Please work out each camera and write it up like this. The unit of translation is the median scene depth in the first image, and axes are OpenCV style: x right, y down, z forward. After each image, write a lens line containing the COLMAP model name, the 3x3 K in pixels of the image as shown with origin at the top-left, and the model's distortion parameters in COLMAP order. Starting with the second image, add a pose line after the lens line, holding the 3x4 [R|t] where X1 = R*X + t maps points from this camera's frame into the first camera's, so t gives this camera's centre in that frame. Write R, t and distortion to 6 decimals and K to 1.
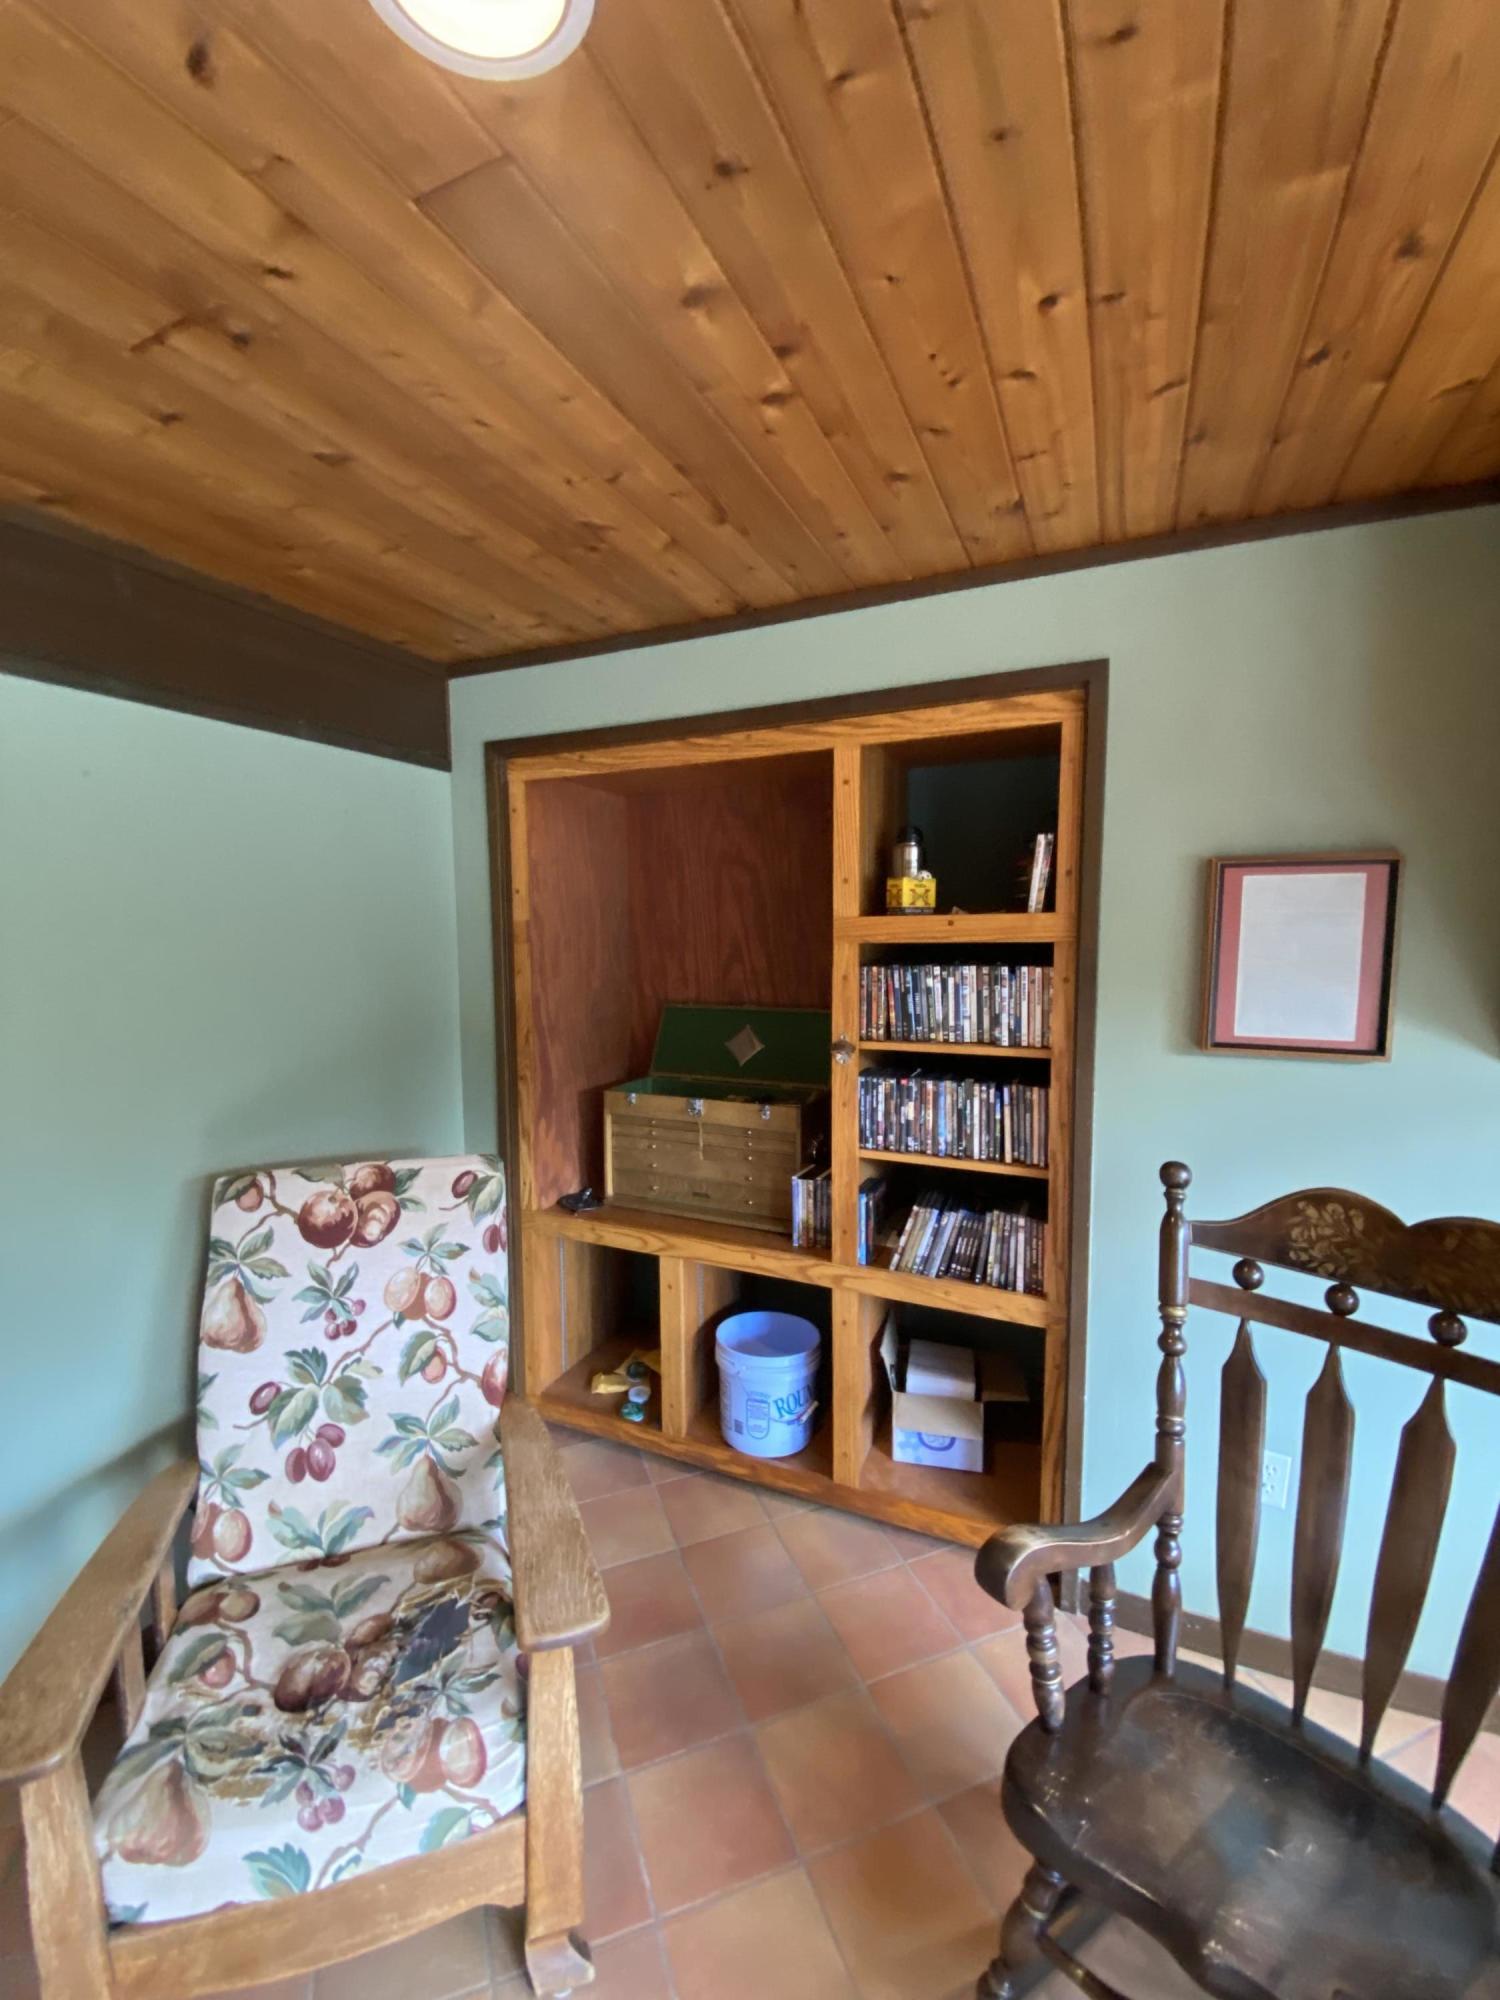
lens RADIAL K [[820.8, 0, 745.2], [0, 820.8, 1003.2], [0, 0, 1]] dist [0.037344, -0.029378]
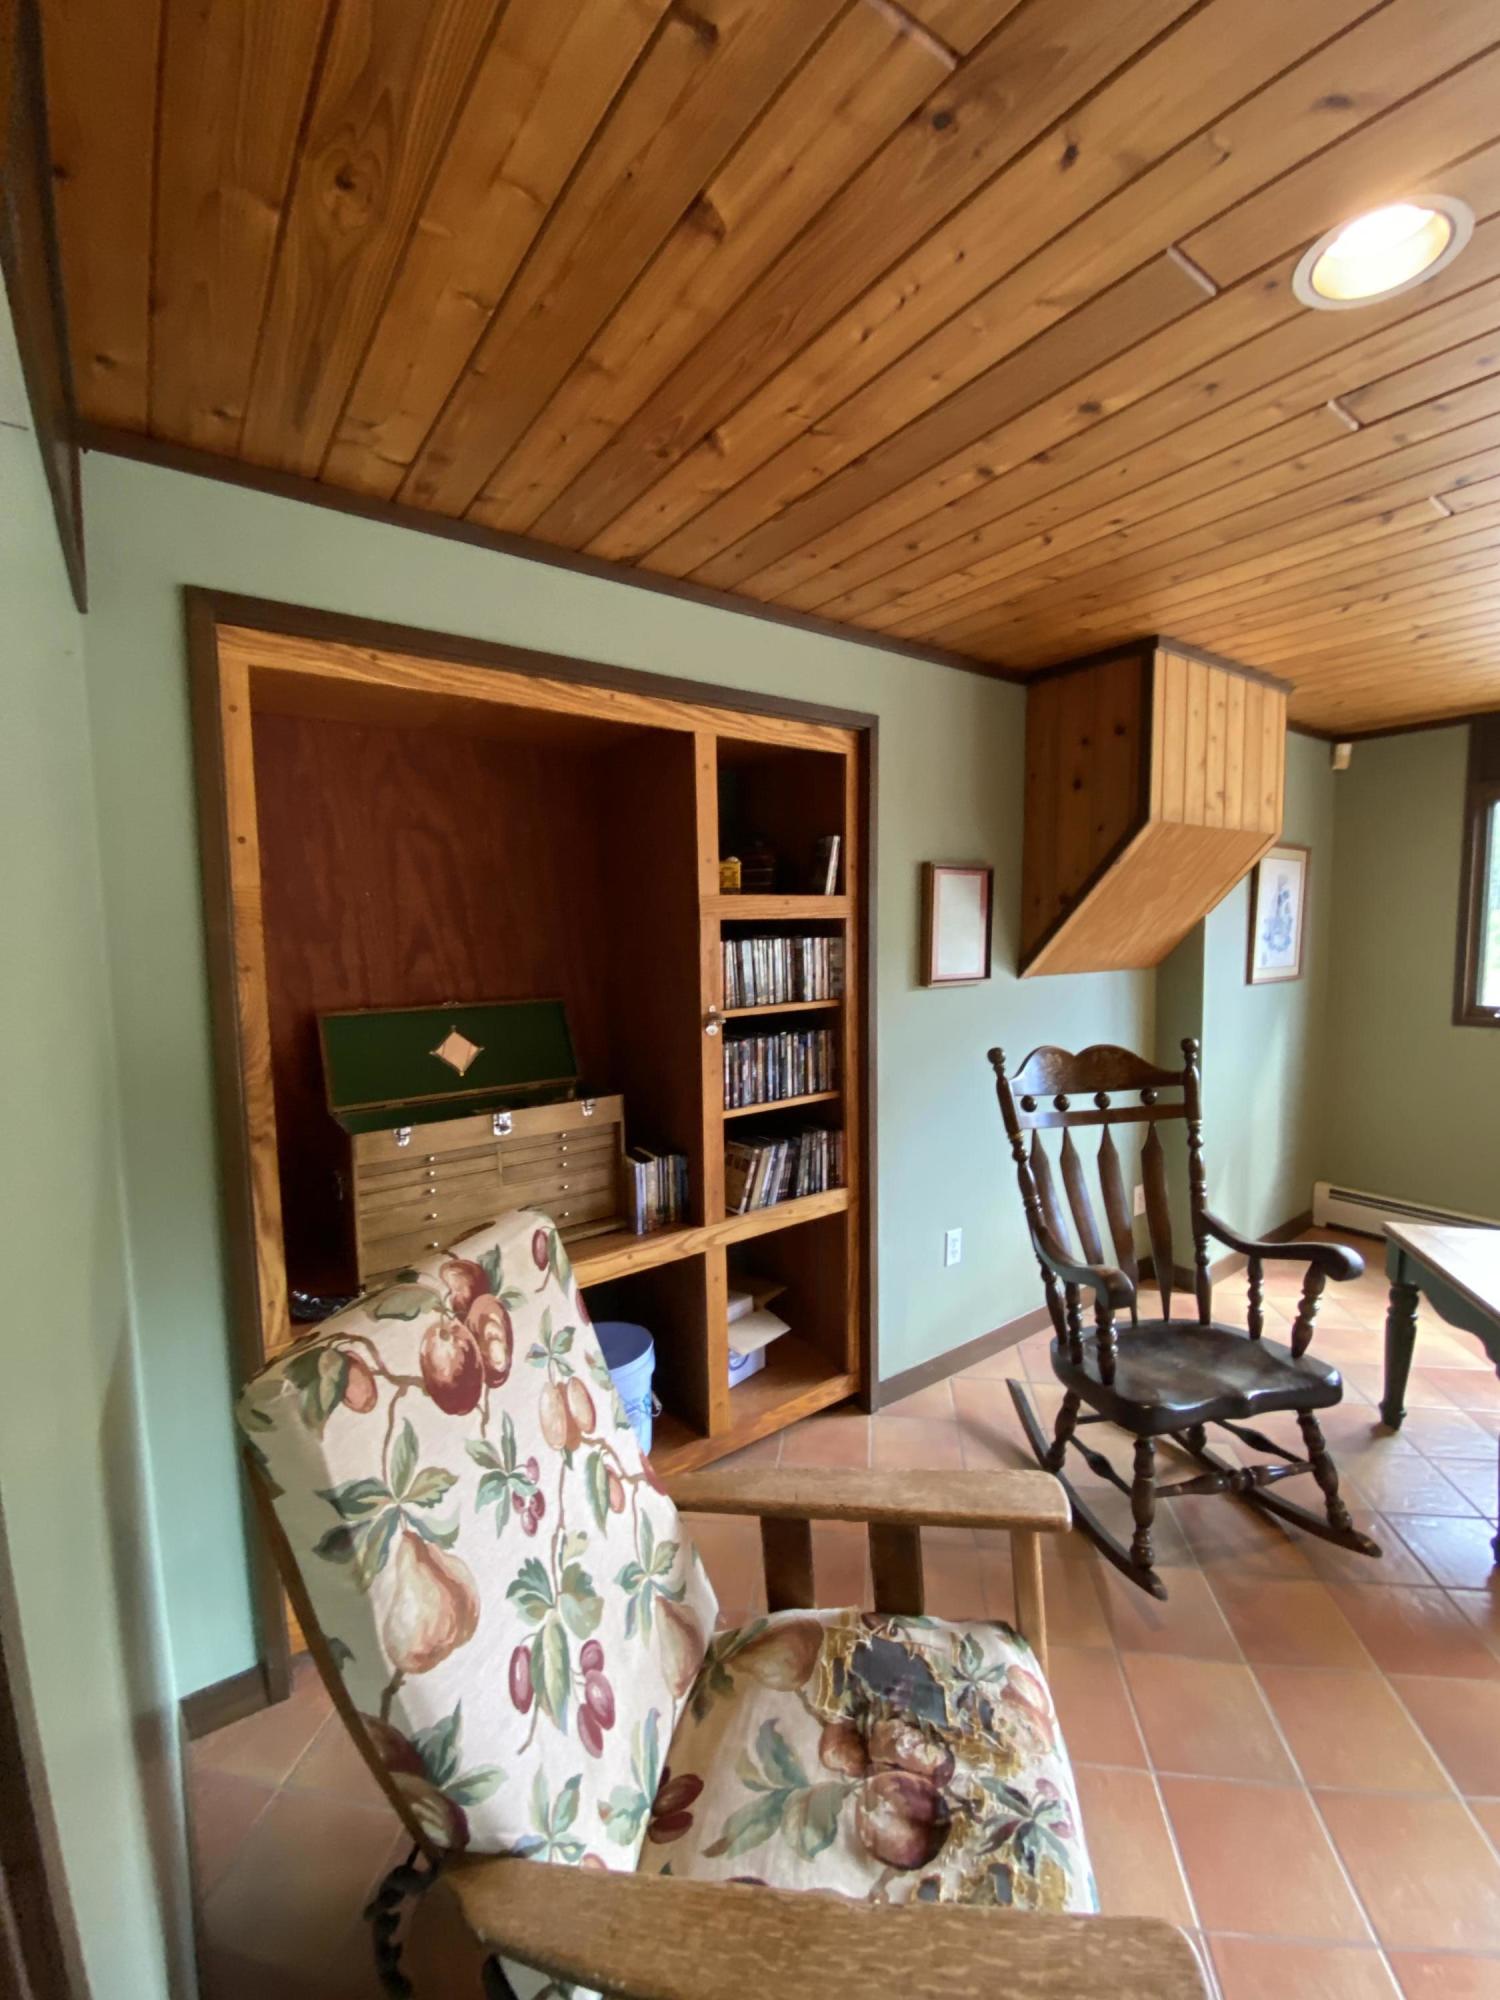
lens RADIAL K [[820.8, 0, 745.2], [0, 820.8, 1003.2], [0, 0, 1]] dist [0.037344, -0.029378]
pose [[0.488201, -0.080107, 0.869047, -0.913779], [0.091857, 0.994964, 0.040111, -0.003806], [-0.867884, 0.060246, 0.493101, 0.517272]]
